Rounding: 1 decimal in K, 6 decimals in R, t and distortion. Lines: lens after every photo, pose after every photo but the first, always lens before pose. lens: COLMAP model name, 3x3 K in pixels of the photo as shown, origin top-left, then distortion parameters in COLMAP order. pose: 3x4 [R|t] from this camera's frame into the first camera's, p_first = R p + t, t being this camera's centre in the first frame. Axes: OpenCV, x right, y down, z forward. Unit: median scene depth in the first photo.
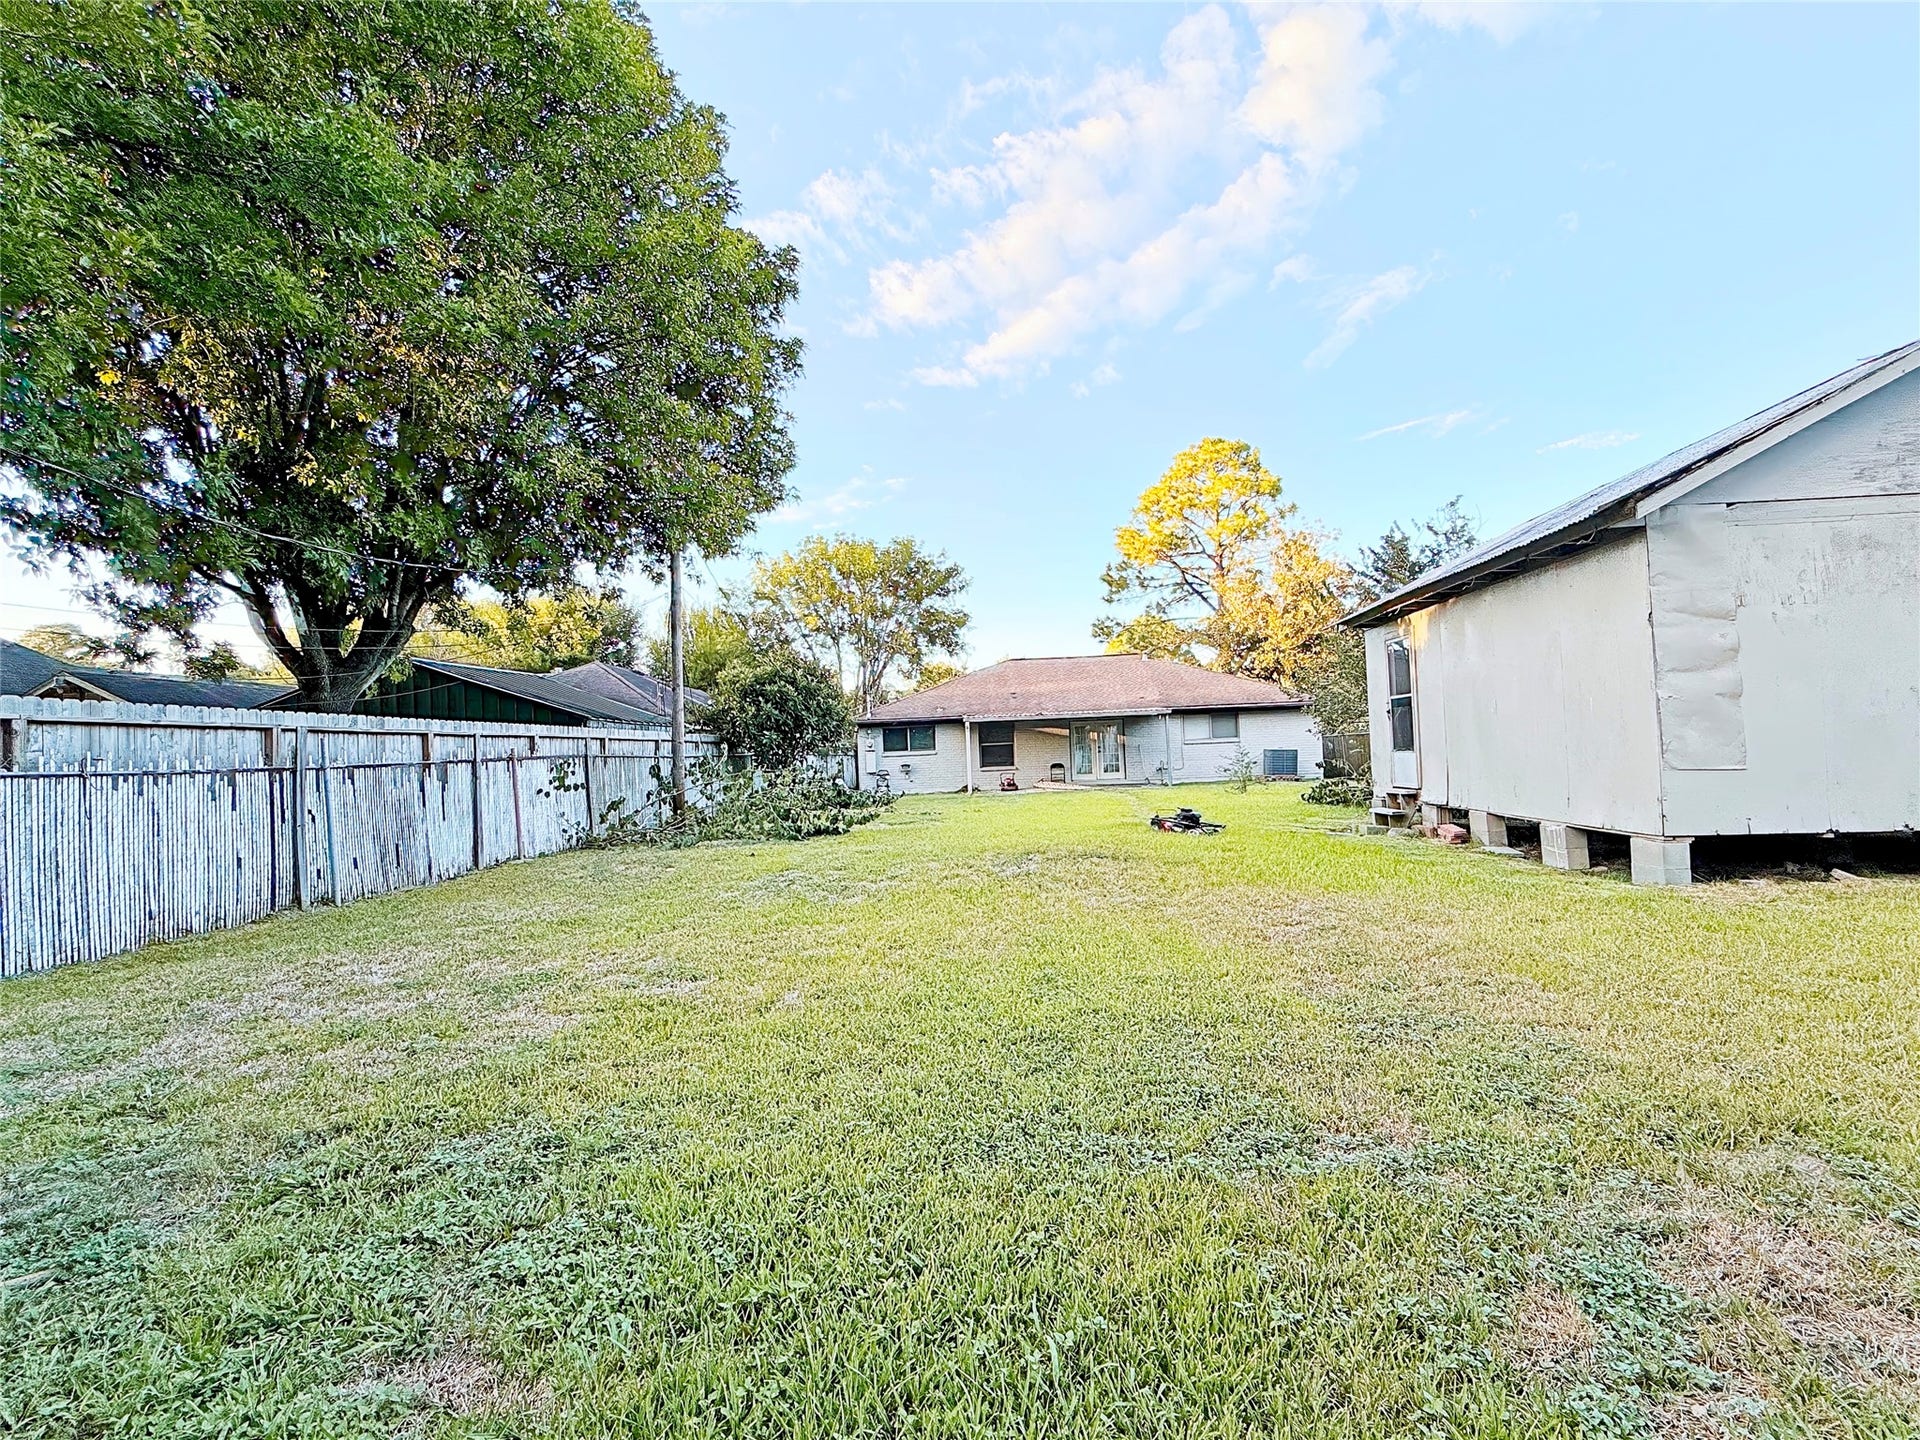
lens RADIAL K [[882.7, 0, 884.0], [0, 882.7, 733.3], [0, 0, 1]] dist [0.008648, 0.000181]
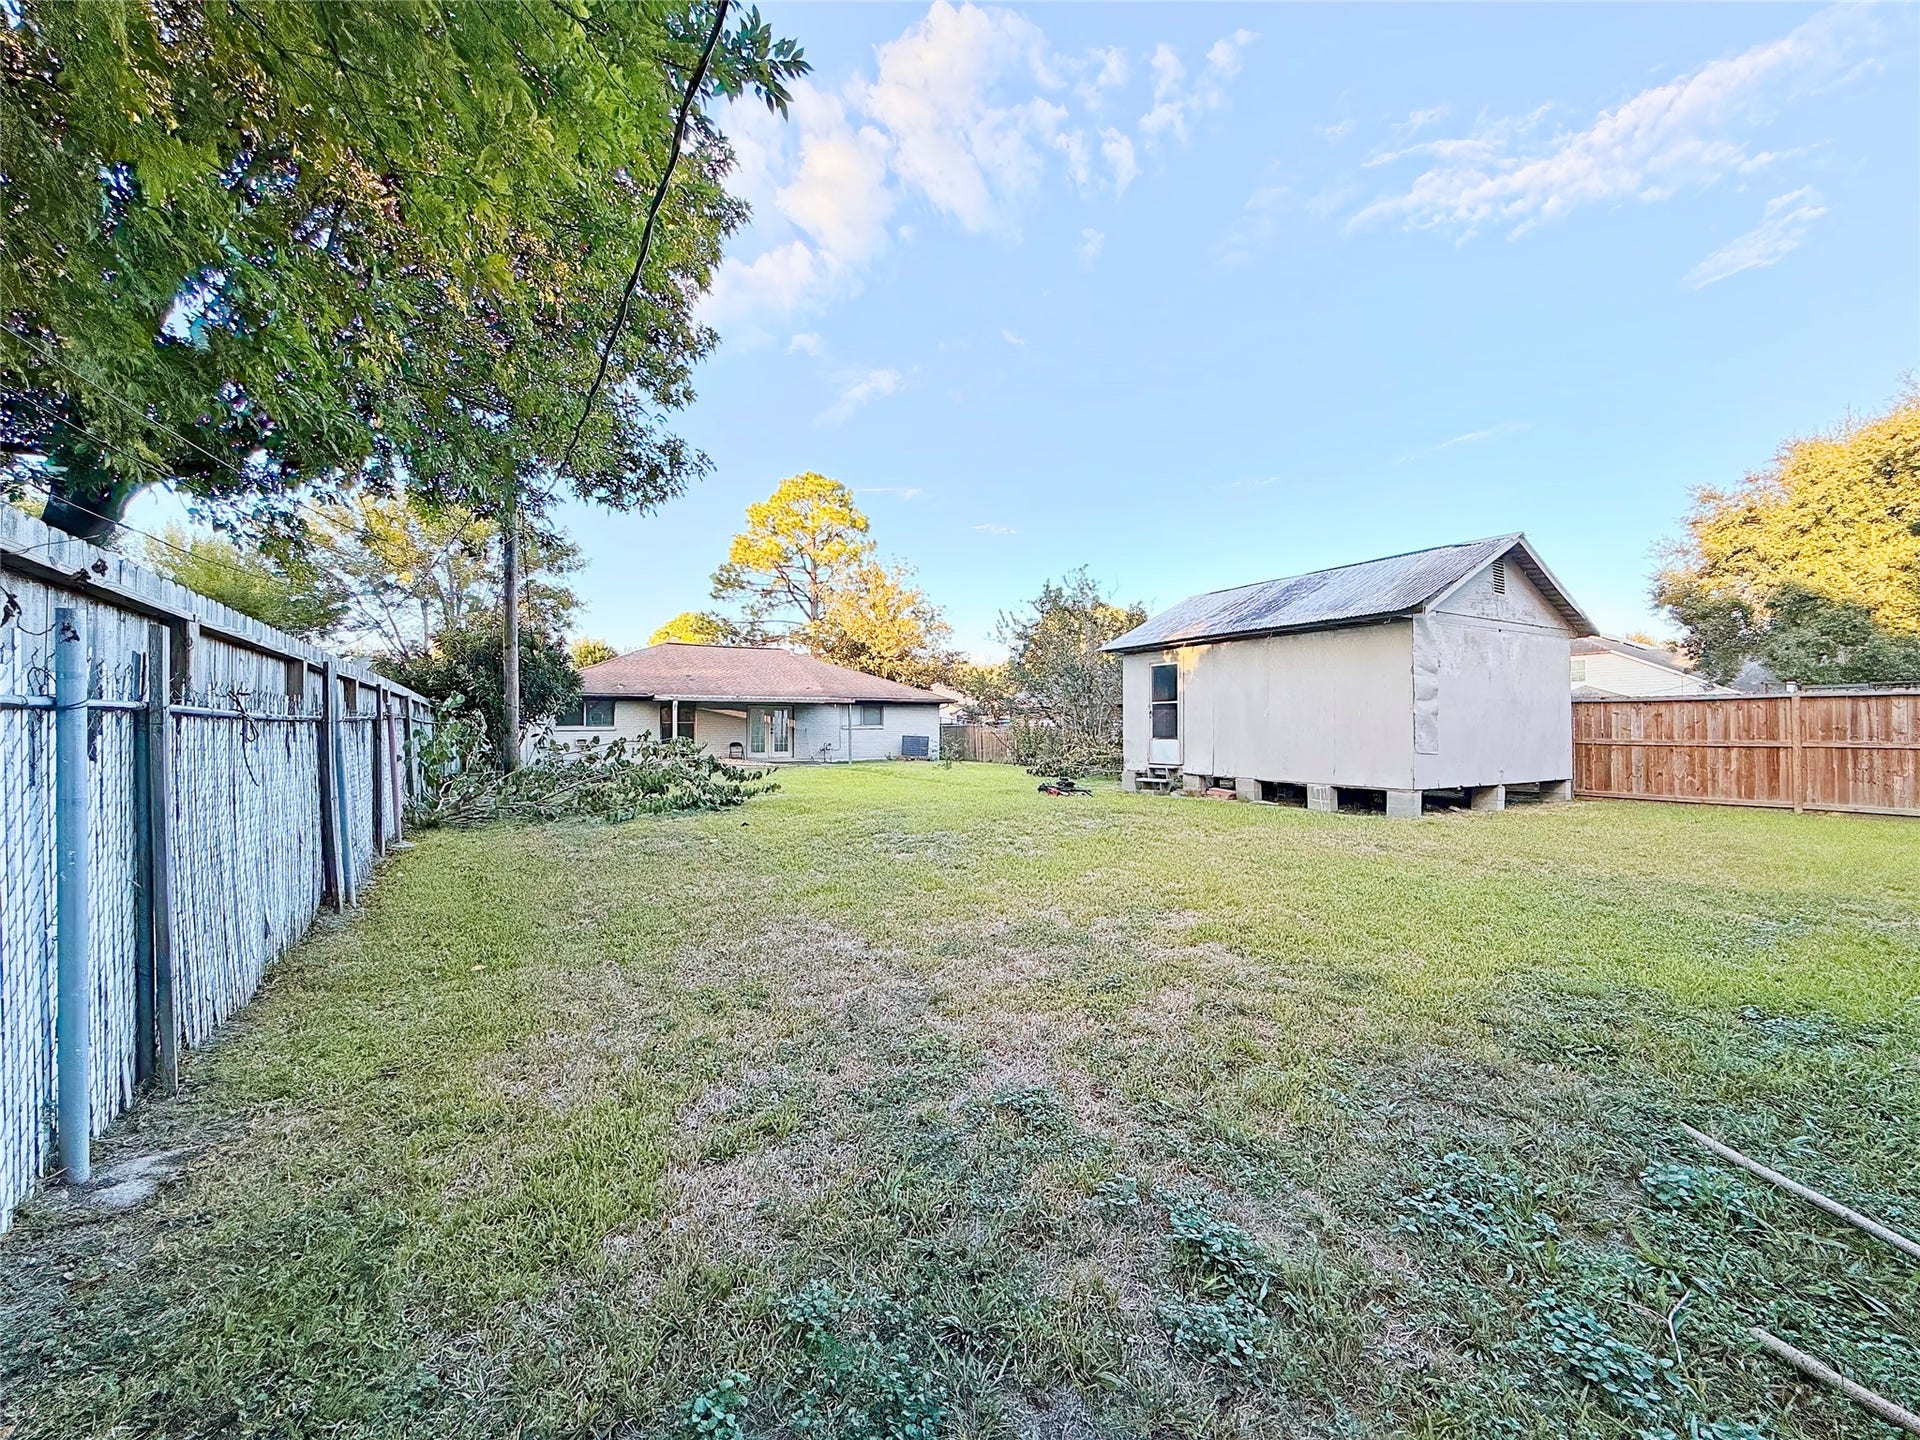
lens RADIAL K [[781.6, 0, 960.2], [0, 781.6, 724.8], [0, 0, 1]] dist [0.001567, 0.000481]
pose [[0.813286, 0.039645, 0.580512, -0.159003], [-0.044249, 0.999001, -0.006233, 0.006565], [-0.580179, -0.020618, 0.814228, 0.047806]]
